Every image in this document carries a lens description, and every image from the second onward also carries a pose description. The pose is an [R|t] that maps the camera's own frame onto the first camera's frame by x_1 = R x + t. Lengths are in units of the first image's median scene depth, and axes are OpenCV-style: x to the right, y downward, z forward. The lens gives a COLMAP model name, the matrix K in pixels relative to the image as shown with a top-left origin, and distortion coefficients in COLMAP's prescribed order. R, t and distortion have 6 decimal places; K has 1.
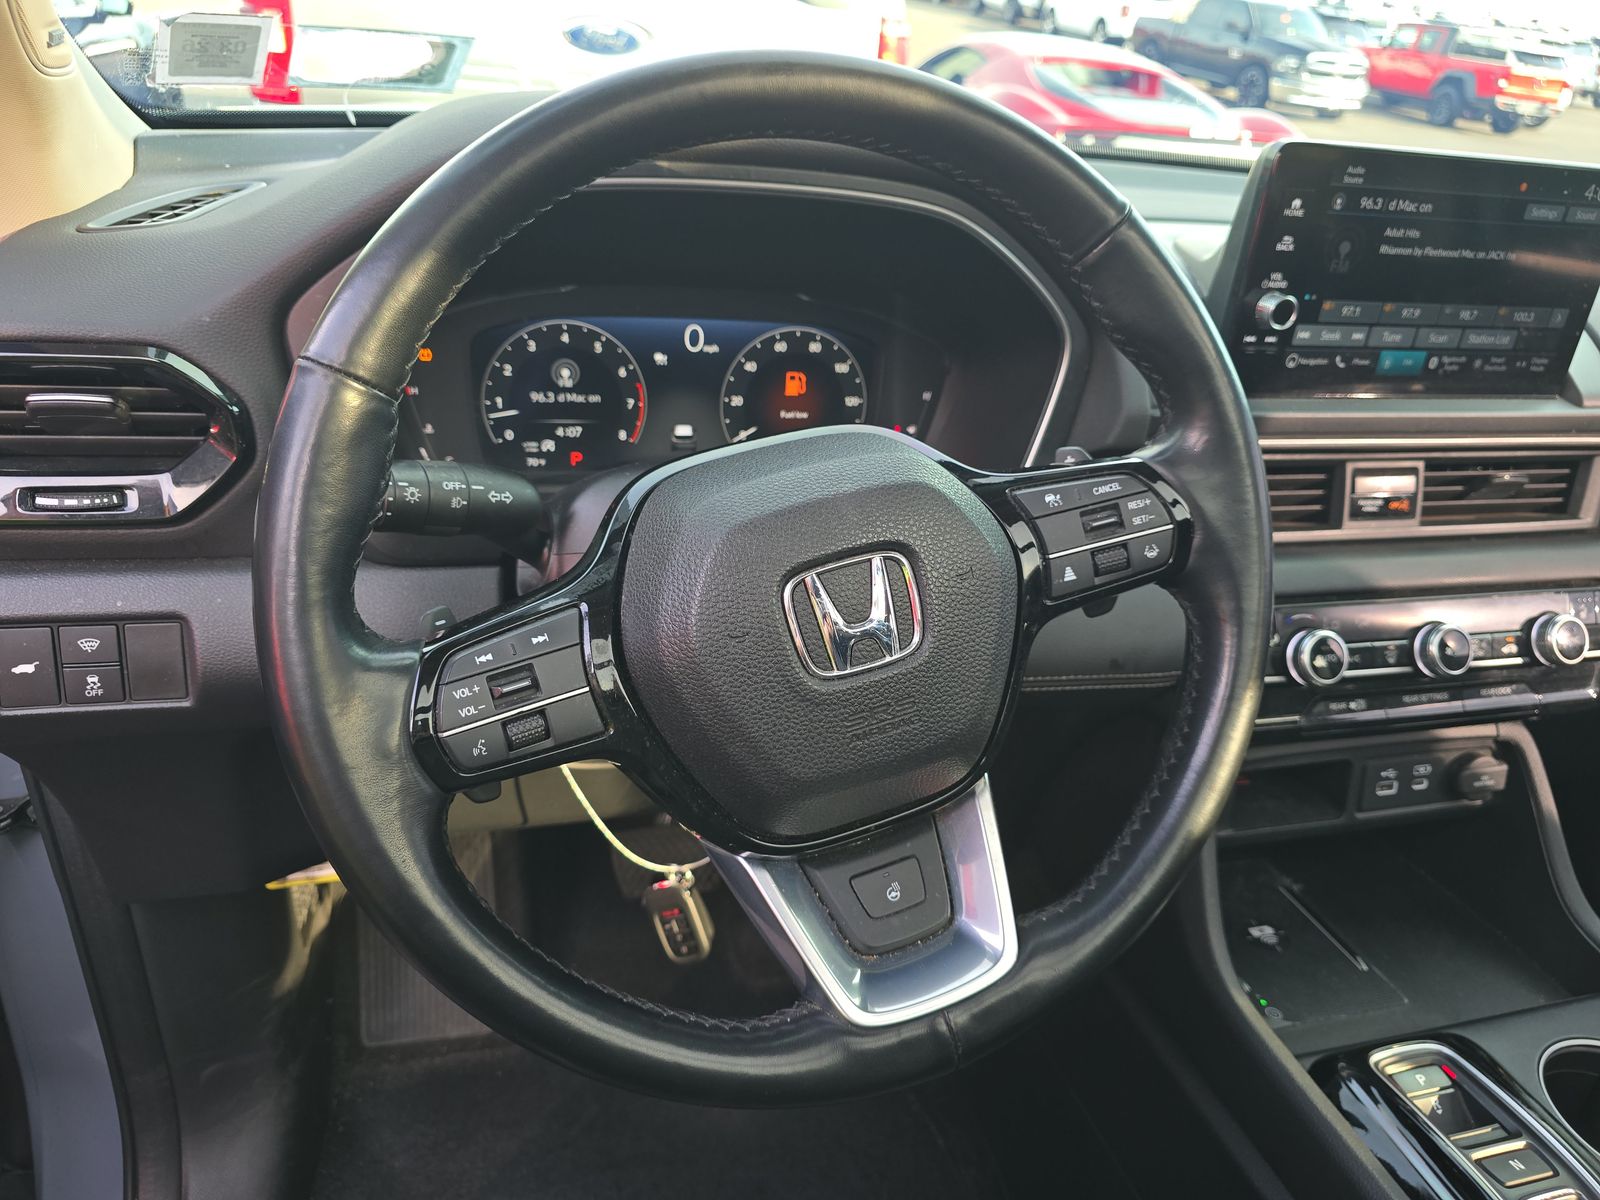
lens RADIAL K [[1070.7, 0, 800.0], [0, 1070.7, 600.0], [0, 0, 1]] dist [-0.027049, 0.002507]
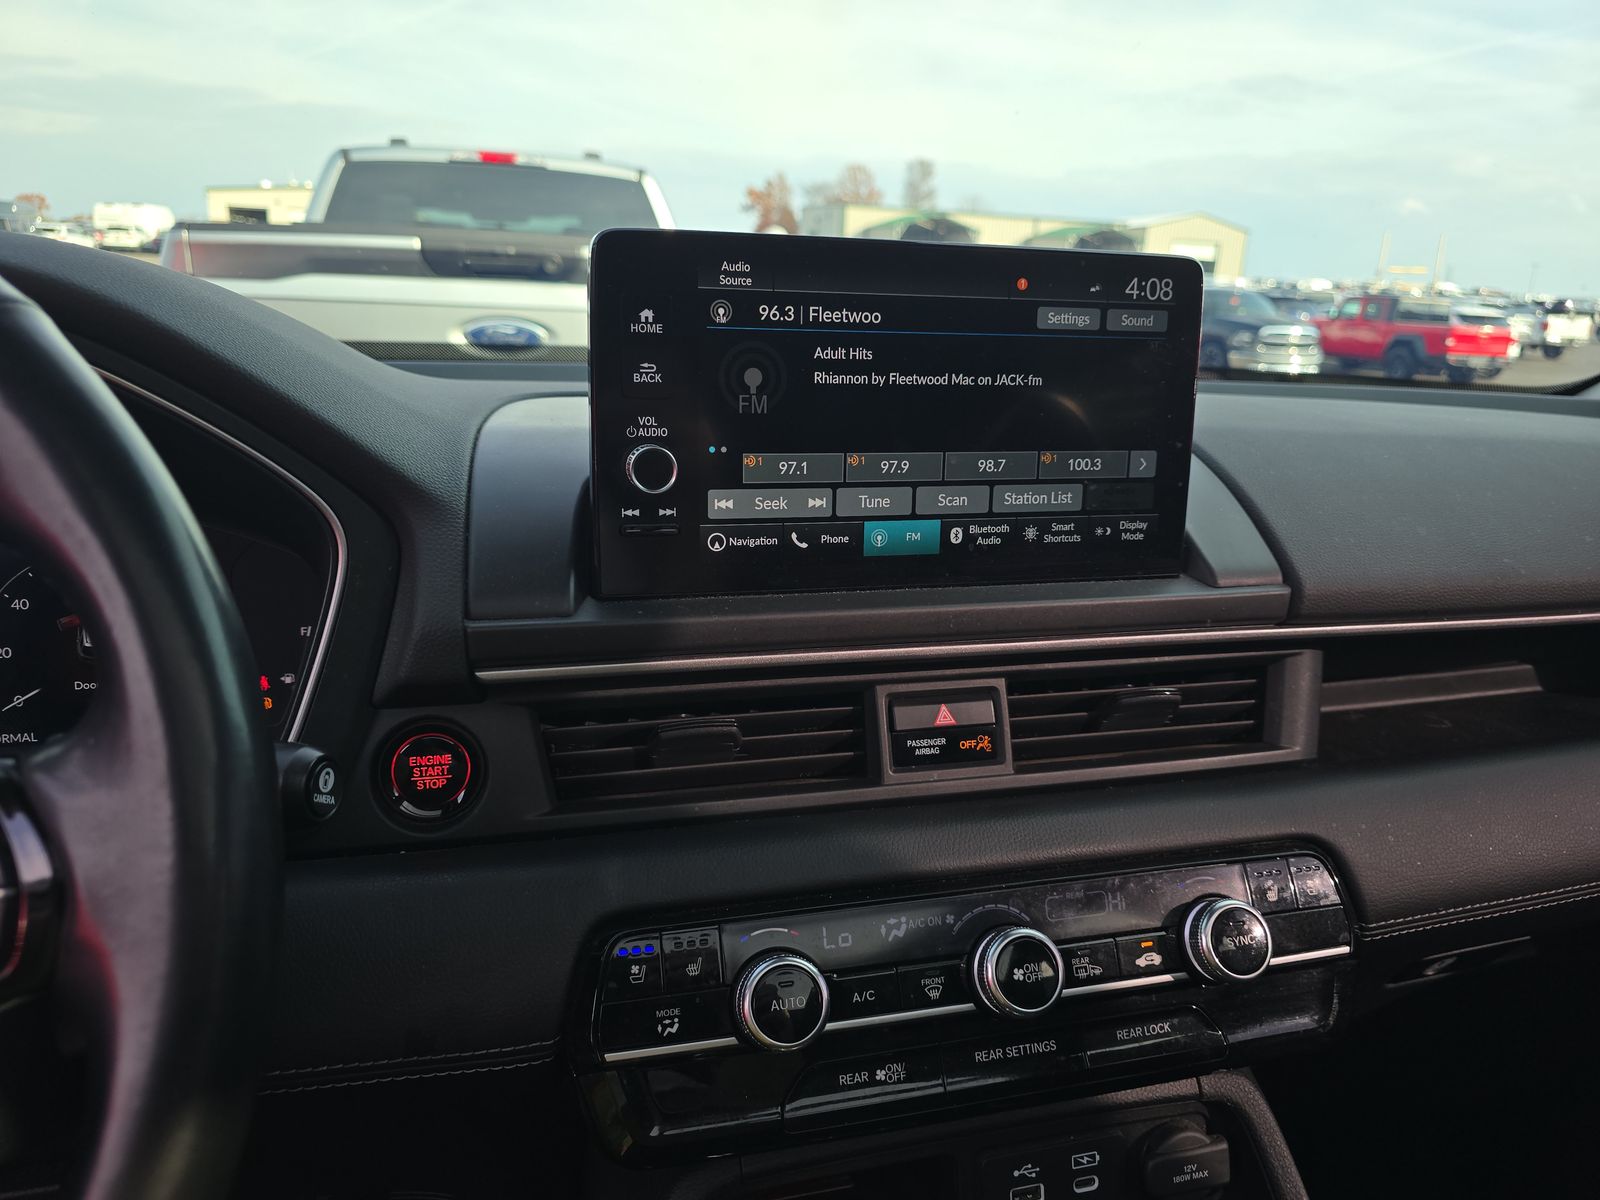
lens RADIAL K [[1078.0, 0, 800.0], [0, 1078.0, 600.0], [0, 0, 1]] dist [0.046285, -0.088888]
pose [[0.998247, -0.059150, 0.002224, 0.482976], [0.057800, 0.965995, -0.252019, -0.010667], [0.012759, 0.251706, 0.967720, 0.319736]]
